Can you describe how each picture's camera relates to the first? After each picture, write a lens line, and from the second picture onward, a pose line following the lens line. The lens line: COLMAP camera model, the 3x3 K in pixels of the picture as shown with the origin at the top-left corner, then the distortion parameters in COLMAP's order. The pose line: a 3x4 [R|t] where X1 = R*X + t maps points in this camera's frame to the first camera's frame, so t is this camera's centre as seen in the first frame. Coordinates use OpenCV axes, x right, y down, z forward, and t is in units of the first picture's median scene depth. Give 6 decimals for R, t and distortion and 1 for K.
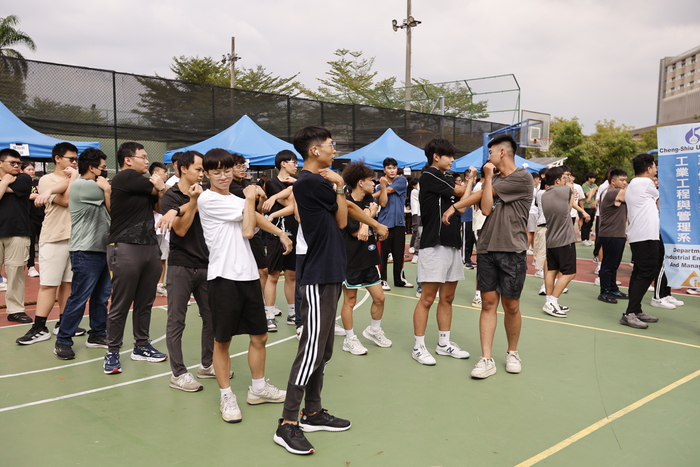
lens RADIAL K [[656.6, 0, 350.7], [0, 656.6, 224.2], [0, 0, 1]] dist [0.029500, 0.012900]
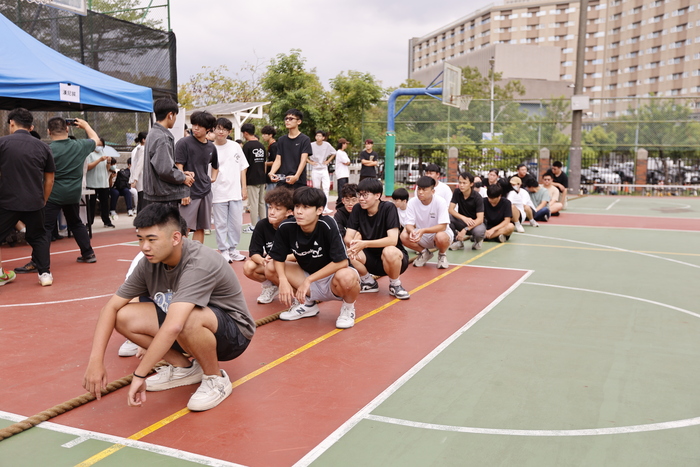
lens RADIAL K [[636.3, 0, 350.0], [0, 636.3, 233.5], [0, 0, 1]] dist [-0.014582, 0.154121]
pose [[0.942586, -0.049427, 0.330285, 0.170427], [0.029539, 0.997450, 0.064968, -0.013298], [-0.332654, -0.051482, 0.941643, 0.360386]]
